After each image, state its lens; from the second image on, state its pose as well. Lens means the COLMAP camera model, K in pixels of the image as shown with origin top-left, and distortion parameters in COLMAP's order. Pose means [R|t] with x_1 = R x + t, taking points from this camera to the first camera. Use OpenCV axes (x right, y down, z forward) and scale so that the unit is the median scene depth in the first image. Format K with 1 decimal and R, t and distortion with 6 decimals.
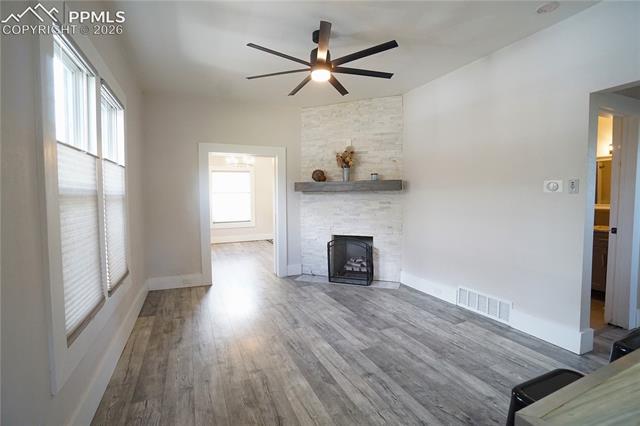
lens RADIAL K [[292.4, 0, 321.6], [0, 292.4, 211.2], [0, 0, 1]] dist [-0.019227, 0.002292]
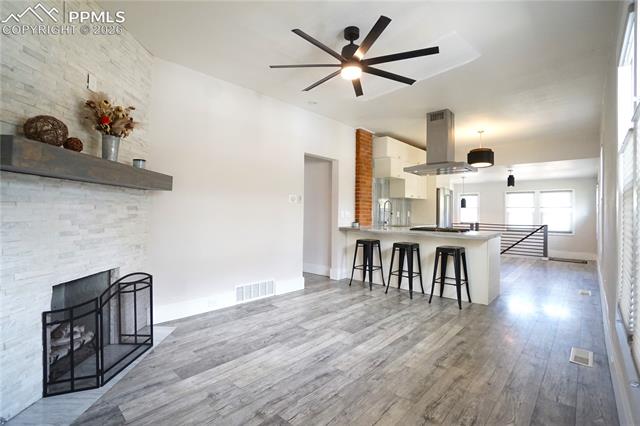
lens RADIAL K [[292.4, 0, 316.0], [0, 292.4, 216.4], [0, 0, 1]] dist [-0.019227, 0.002292]
pose [[-0.373271, -0.005667, 0.927705, -0.761701], [0.032244, 0.999298, 0.019078, -0.016023], [-0.927162, 0.037034, -0.372827, 1.325128]]
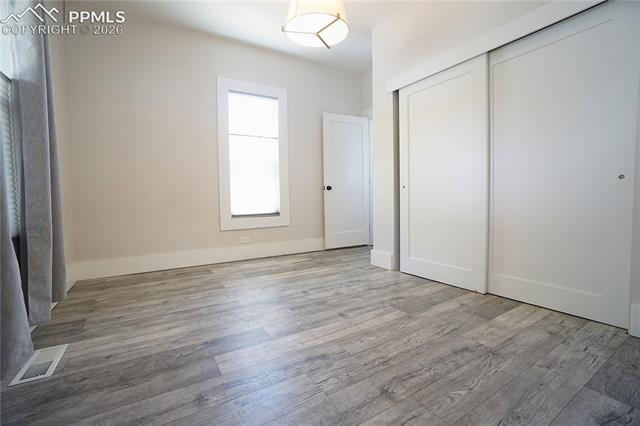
lens RADIAL K [[292.4, 0, 324.2], [0, 292.4, 206.3], [0, 0, 1]] dist [-0.019227, 0.002292]
pose [[-0.138602, -0.023478, 0.990070, -0.572623], [0.066068, 0.997273, 0.032897, 0.104142], [-0.988142, 0.069972, -0.136673, 1.352154]]
